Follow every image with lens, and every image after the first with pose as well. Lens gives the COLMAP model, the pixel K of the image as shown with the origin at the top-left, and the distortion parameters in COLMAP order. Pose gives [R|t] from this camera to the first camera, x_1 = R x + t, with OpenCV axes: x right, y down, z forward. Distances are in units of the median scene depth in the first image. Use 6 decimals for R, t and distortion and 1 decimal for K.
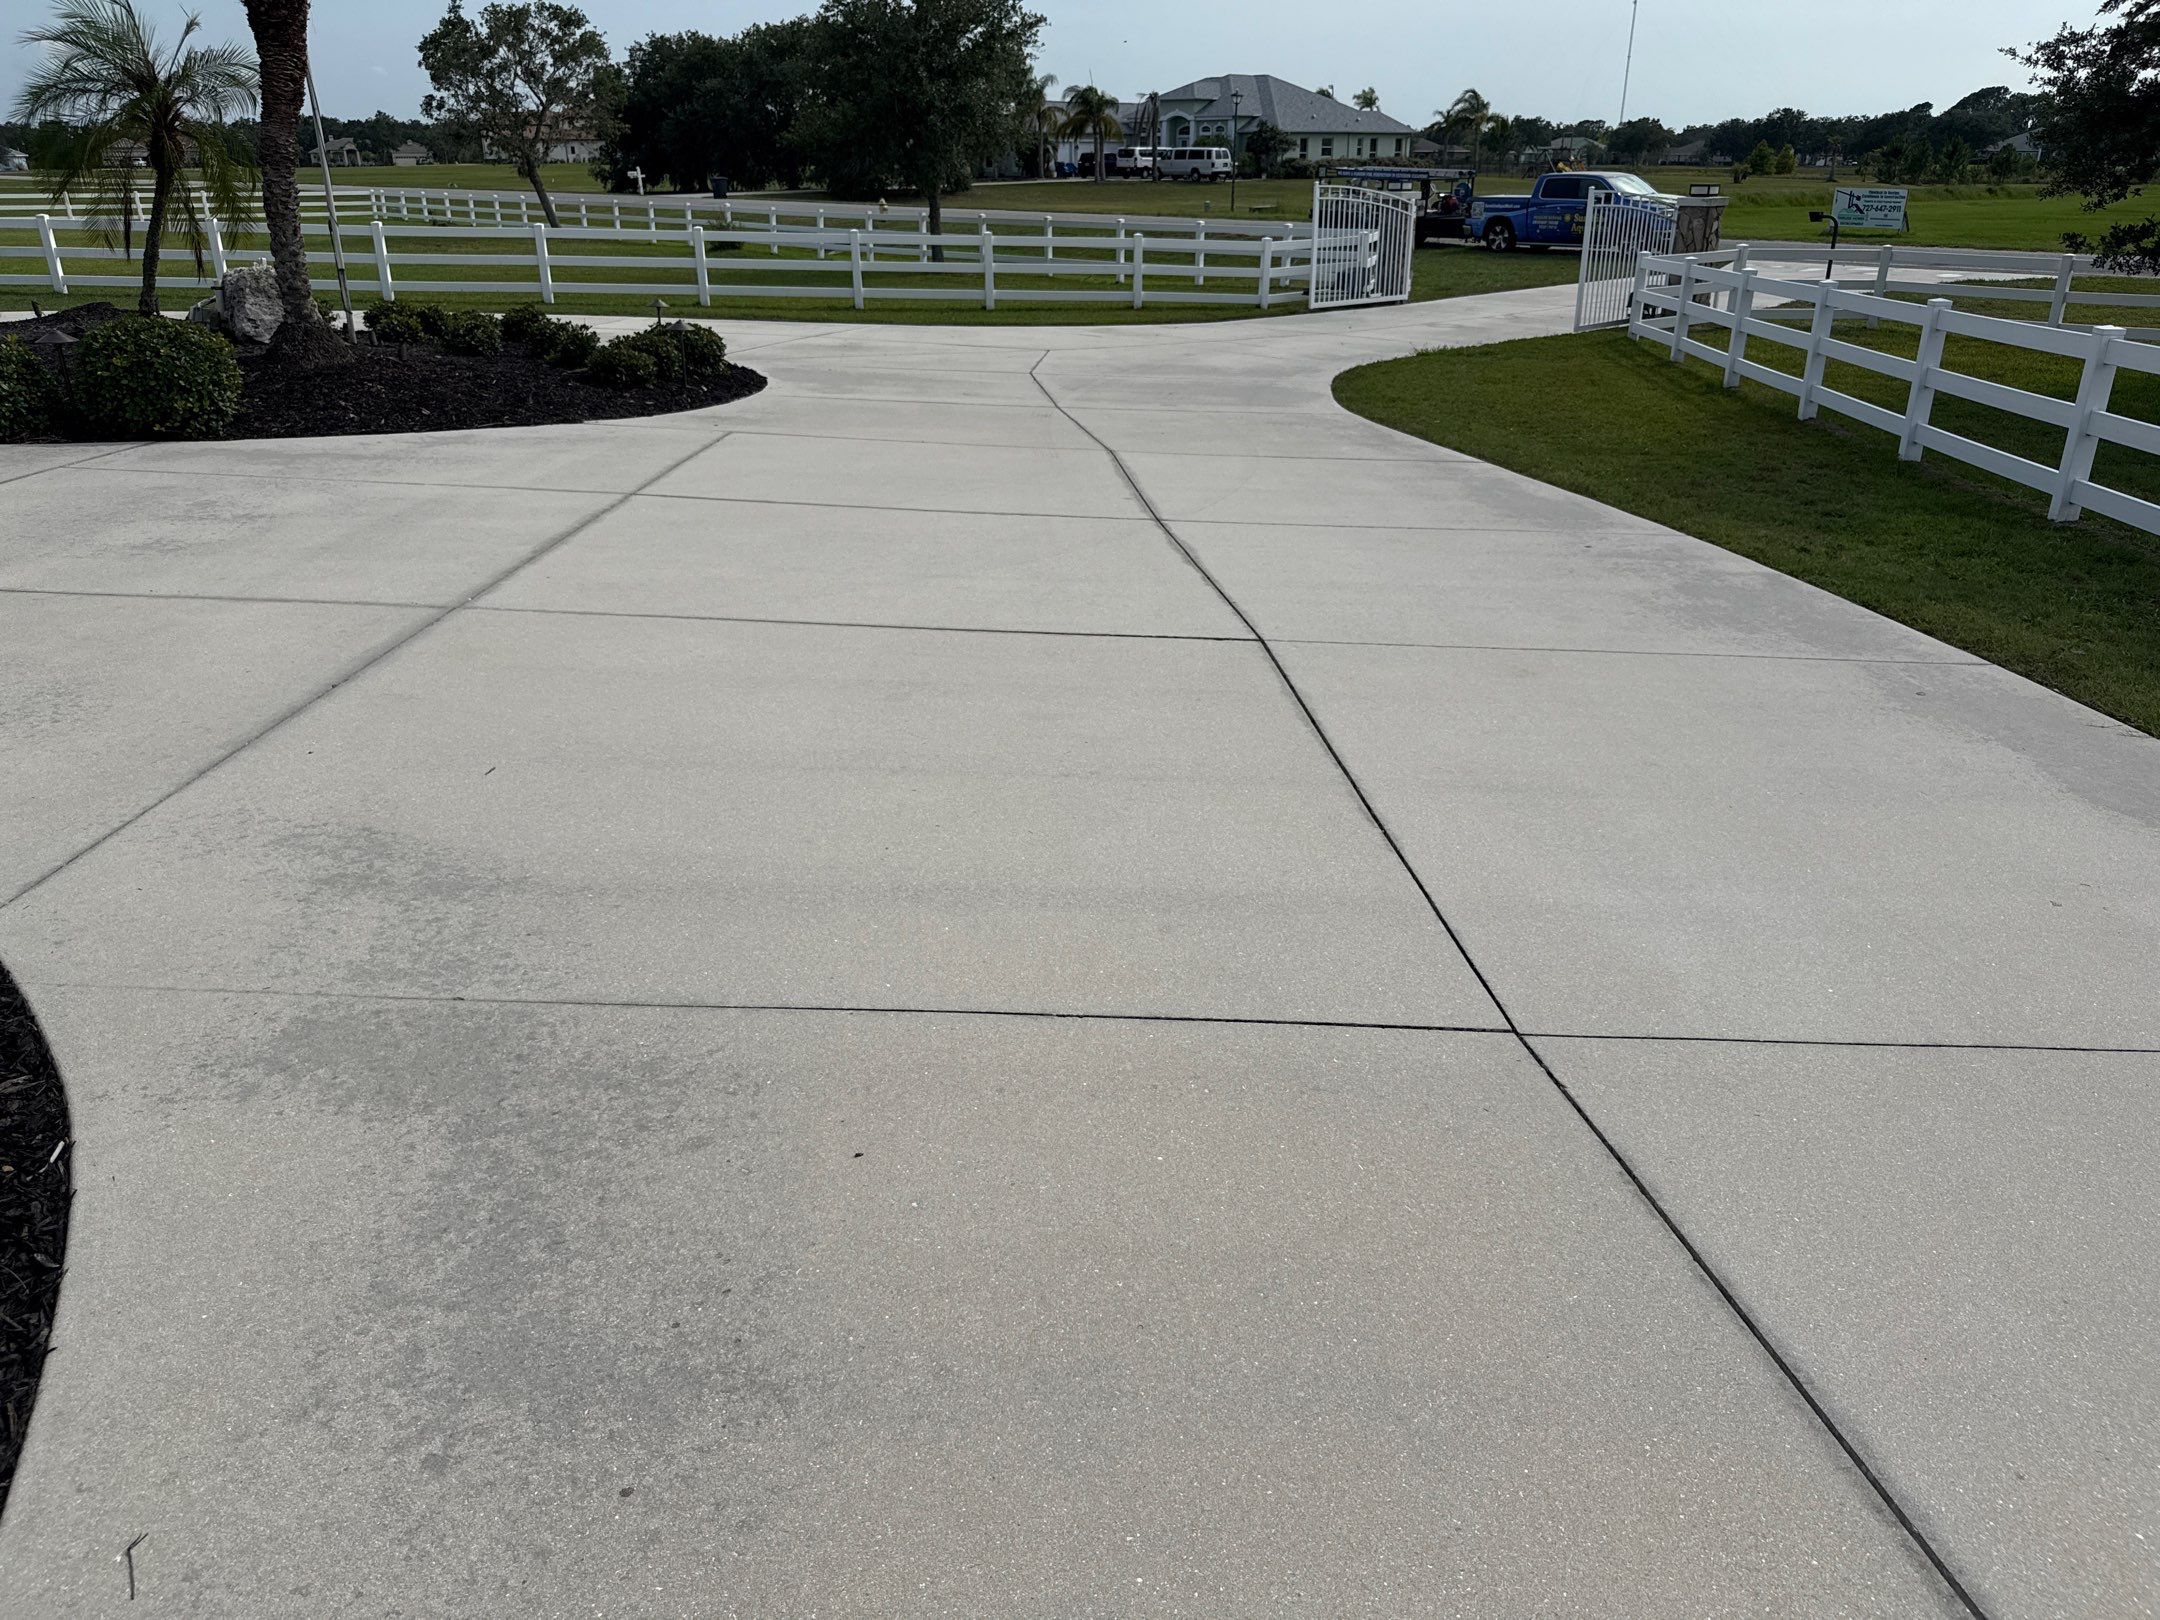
lens RADIAL K [[1529.7, 0, 1075.5], [0, 1529.7, 810.0], [0, 0, 1]] dist [0.008531, -0.009644]
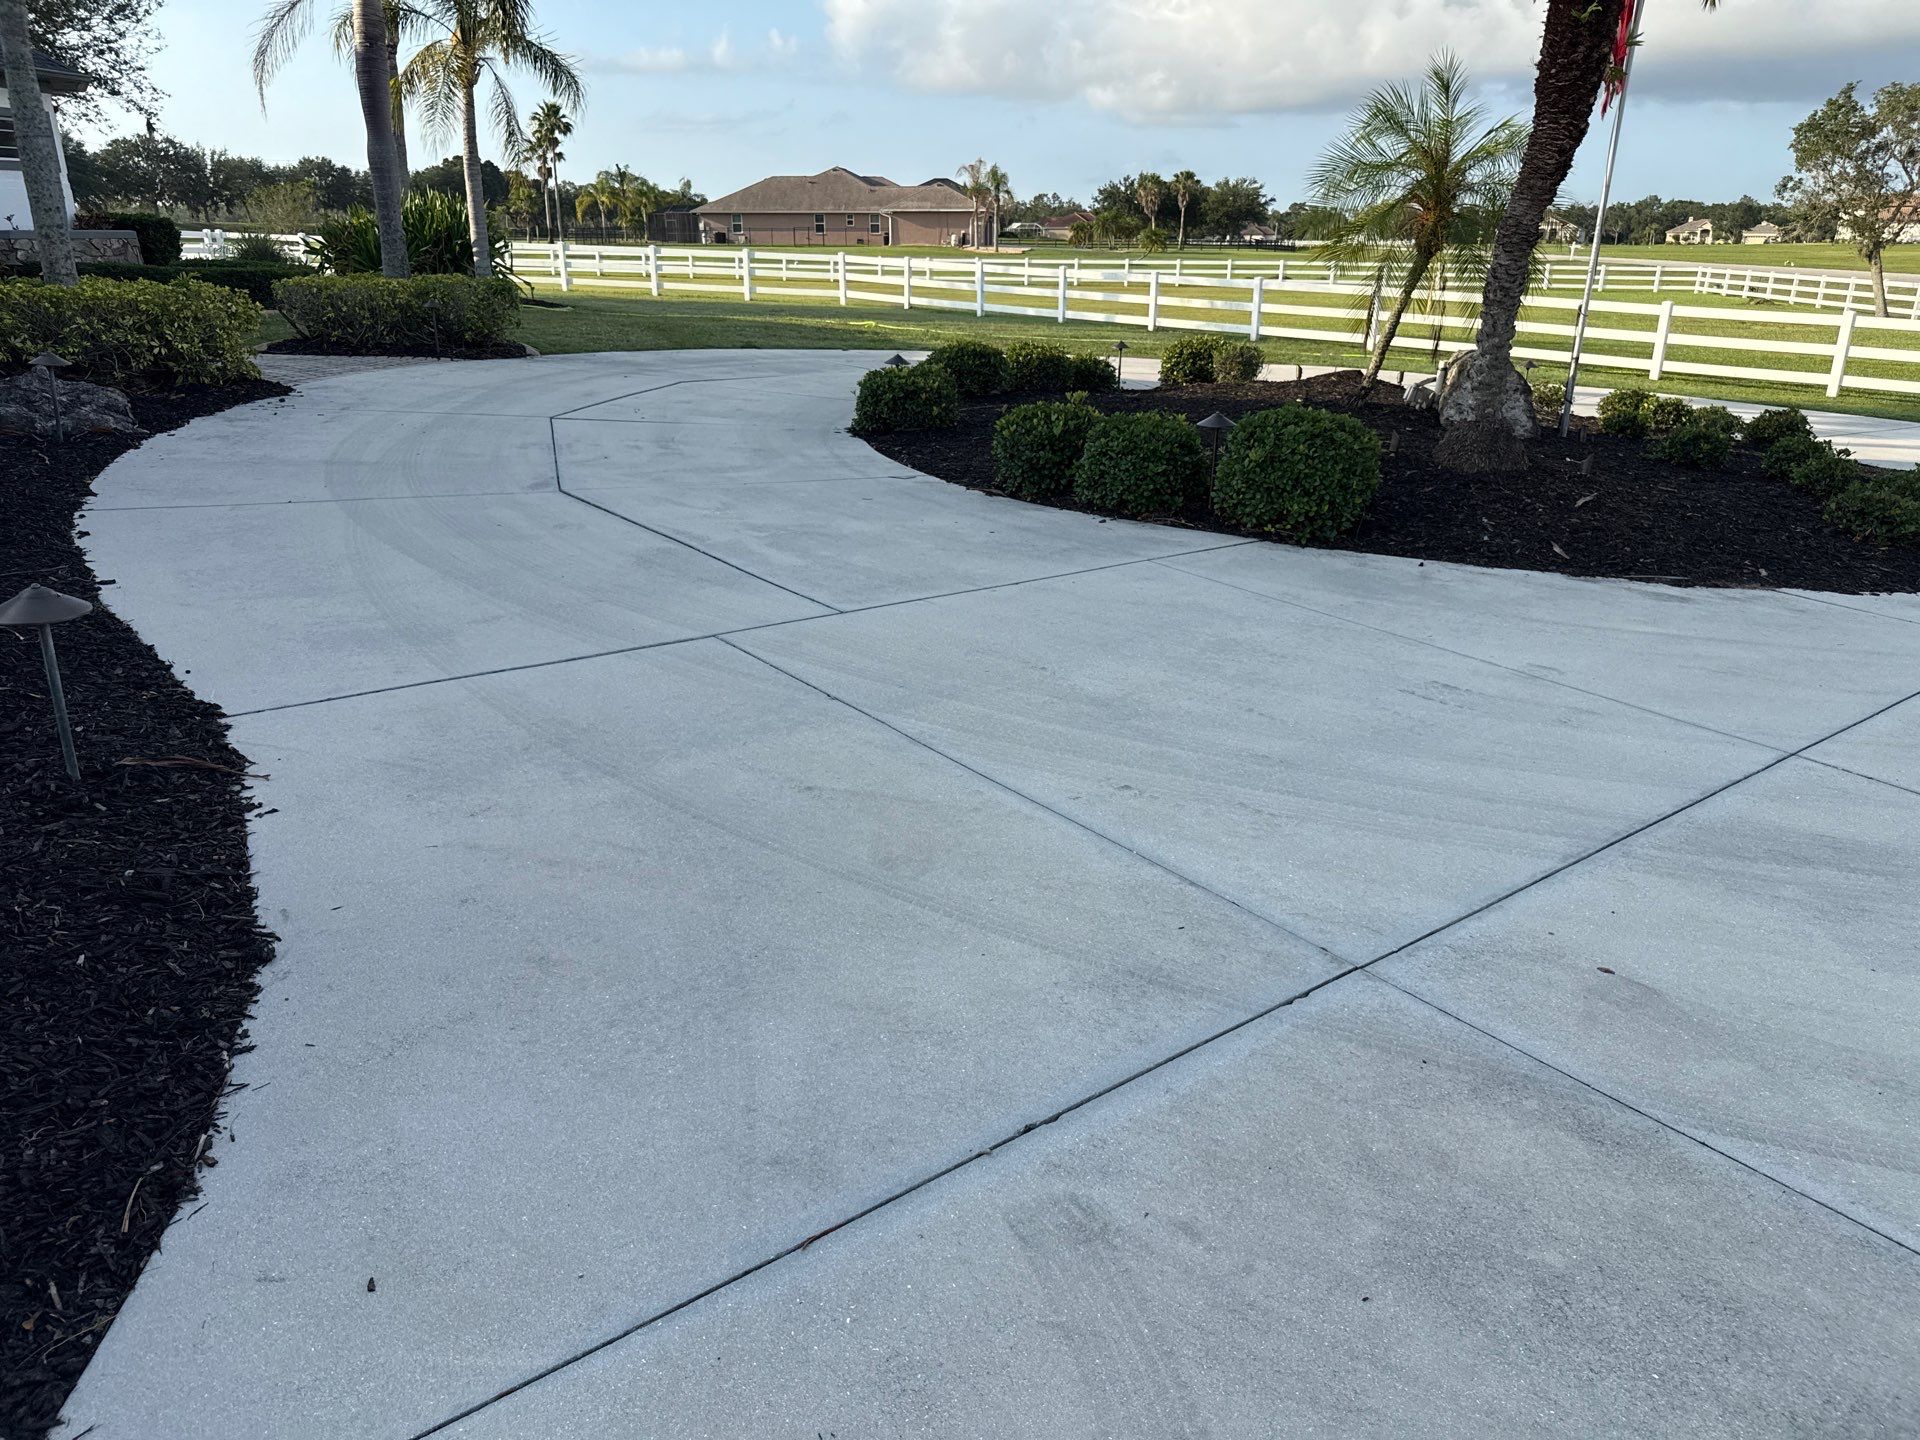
lens RADIAL K [[1359.8, 0, 956.0], [0, 1359.8, 720.0], [0, 0, 1]] dist [0.008531, -0.009644]
pose [[0.629951, 0.265751, -0.729753, -0.028705], [-0.309797, 0.947626, 0.077665, -0.045592], [0.712172, 0.177150, 0.679286, 0.104866]]
